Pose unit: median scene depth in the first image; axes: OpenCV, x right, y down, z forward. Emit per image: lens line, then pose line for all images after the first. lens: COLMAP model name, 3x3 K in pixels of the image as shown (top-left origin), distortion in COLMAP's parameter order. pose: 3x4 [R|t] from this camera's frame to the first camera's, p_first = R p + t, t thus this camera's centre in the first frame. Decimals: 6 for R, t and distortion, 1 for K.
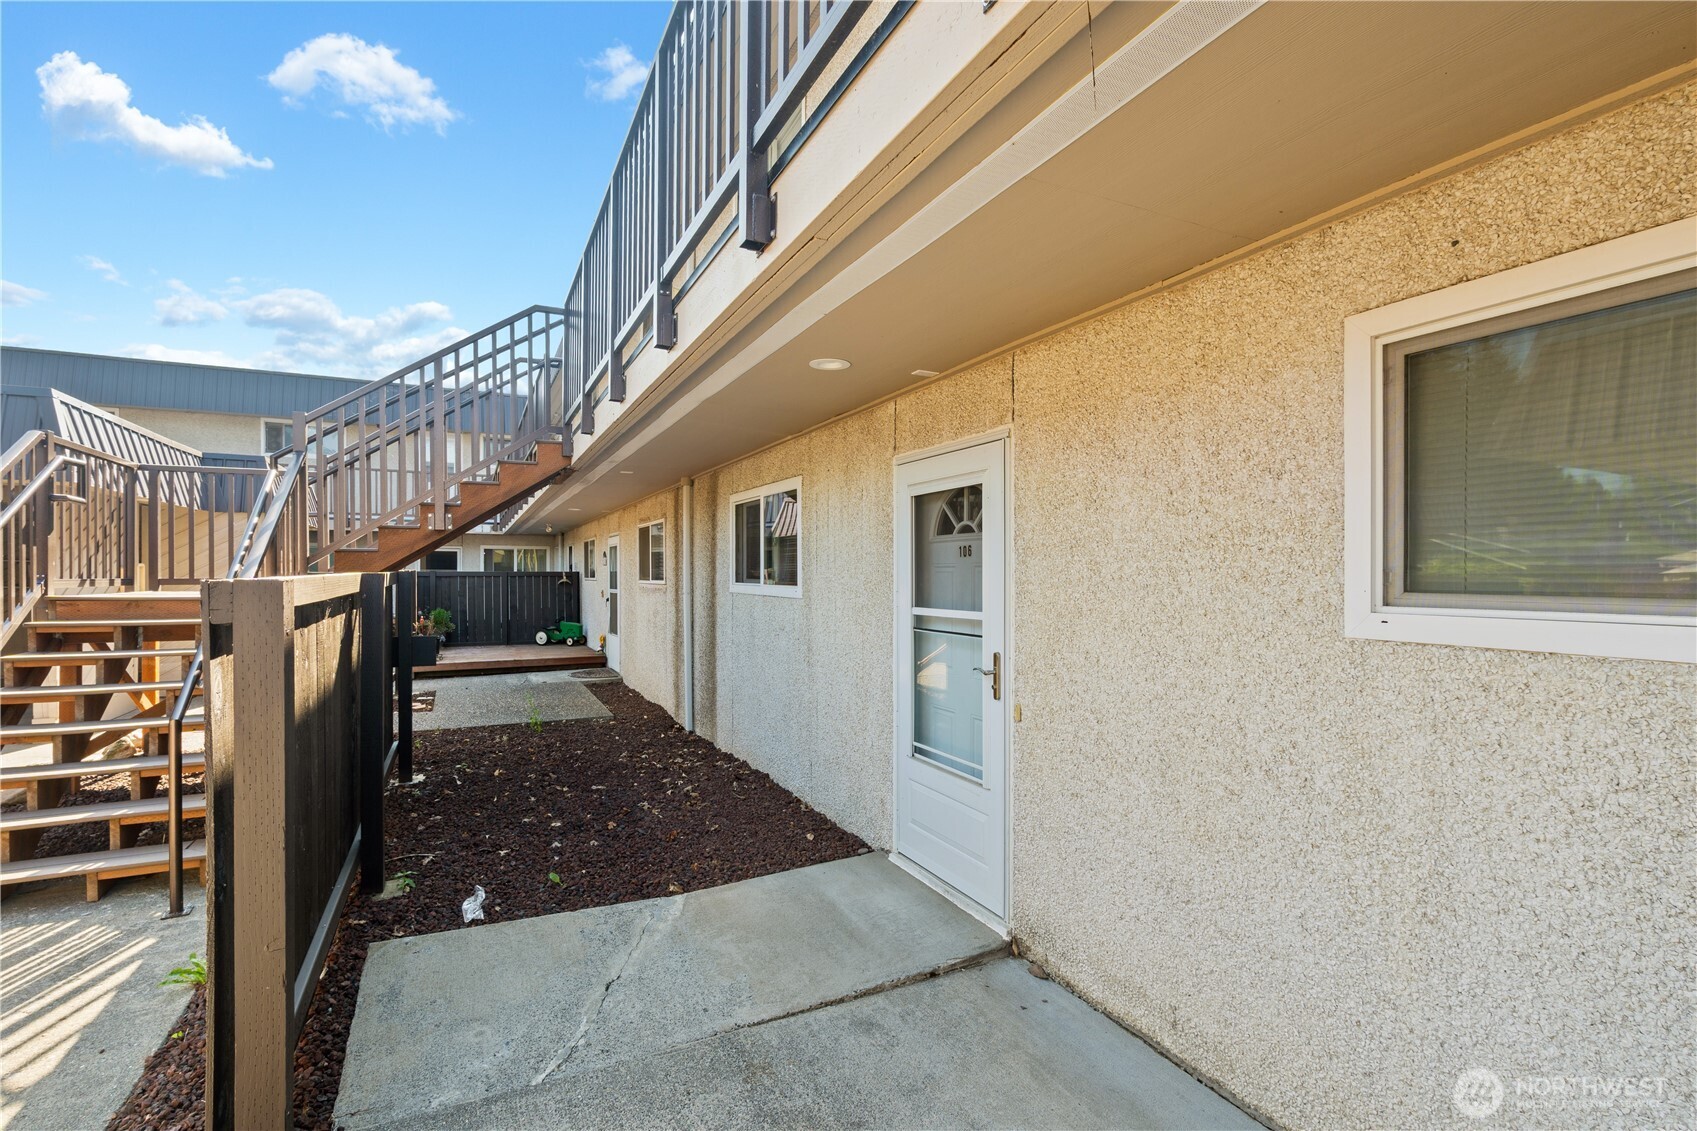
lens RADIAL K [[783.4, 0, 849.8], [0, 783.4, 571.1], [0, 0, 1]] dist [0.000080, -0.000086]
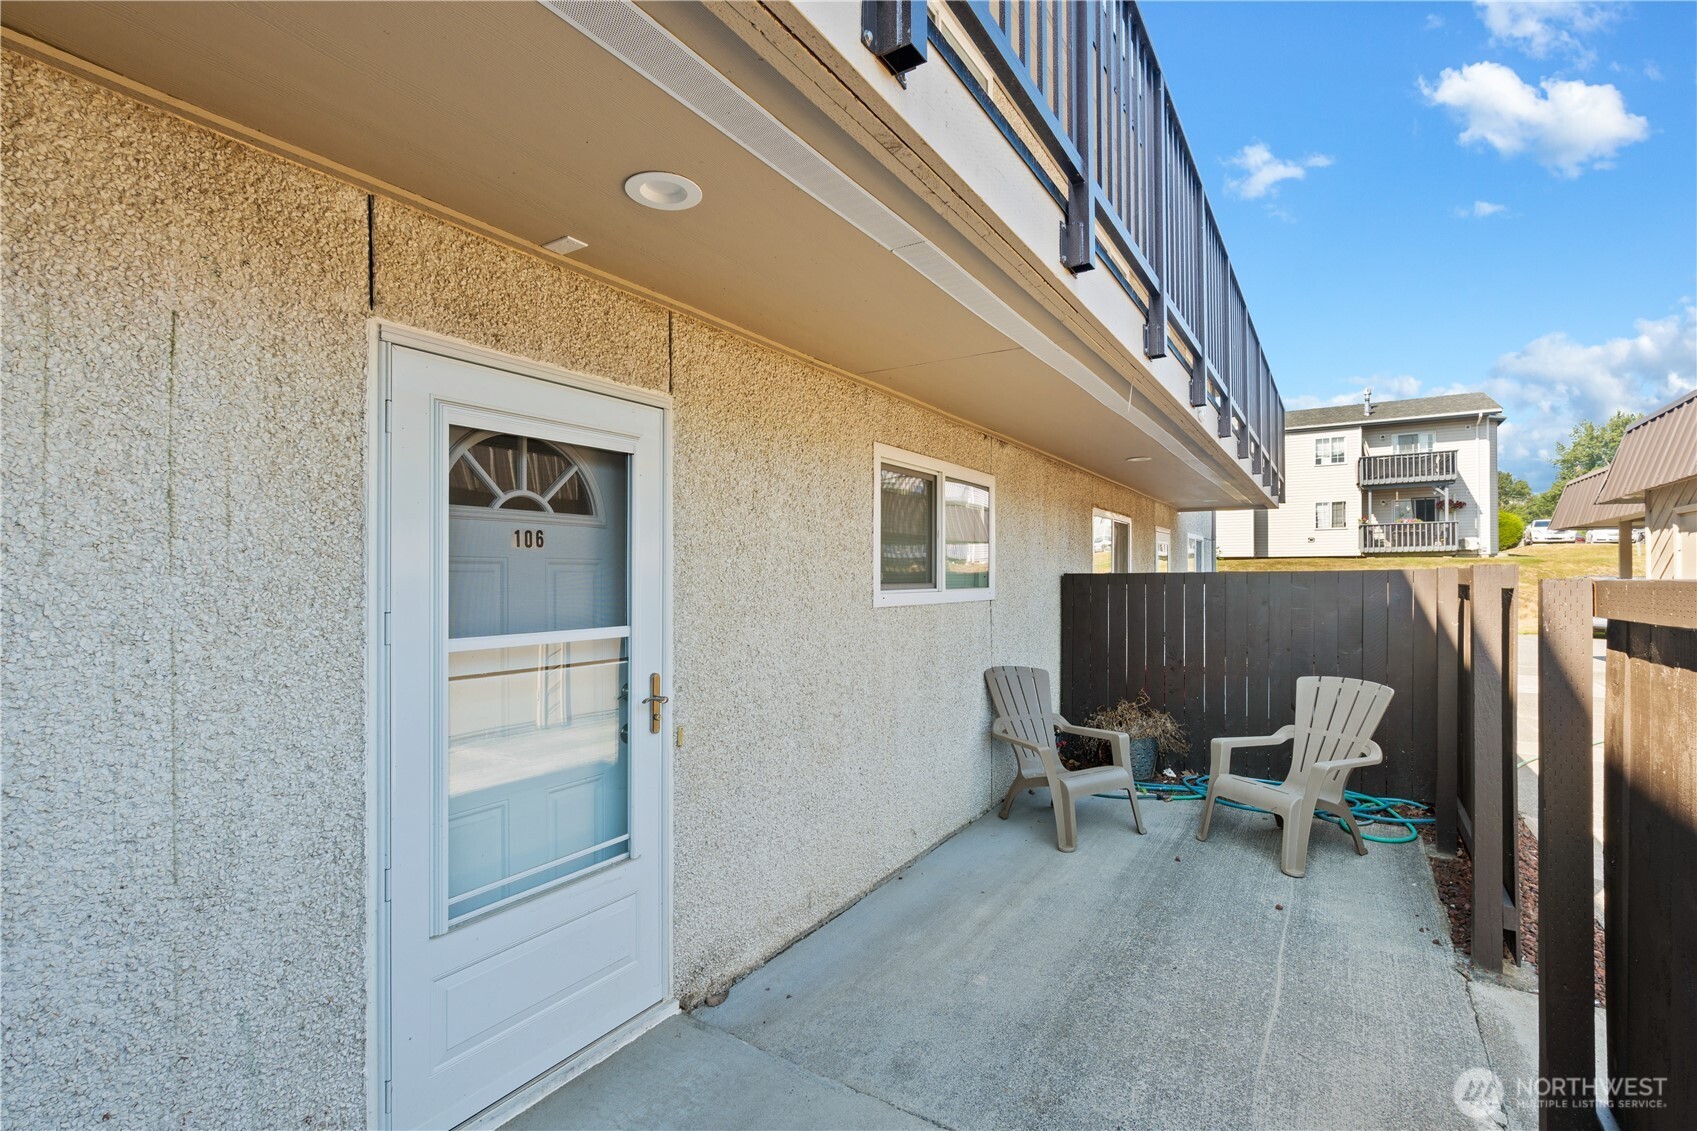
lens RADIAL K [[783.4, 0, 849.8], [0, 783.4, 571.1], [0, 0, 1]] dist [0.000080, -0.000086]
pose [[-0.517797, 0.006532, 0.855478, -0.597465], [-0.000555, 0.999968, -0.007970, 0.006441], [-0.855503, -0.004602, -0.517777, 1.247466]]
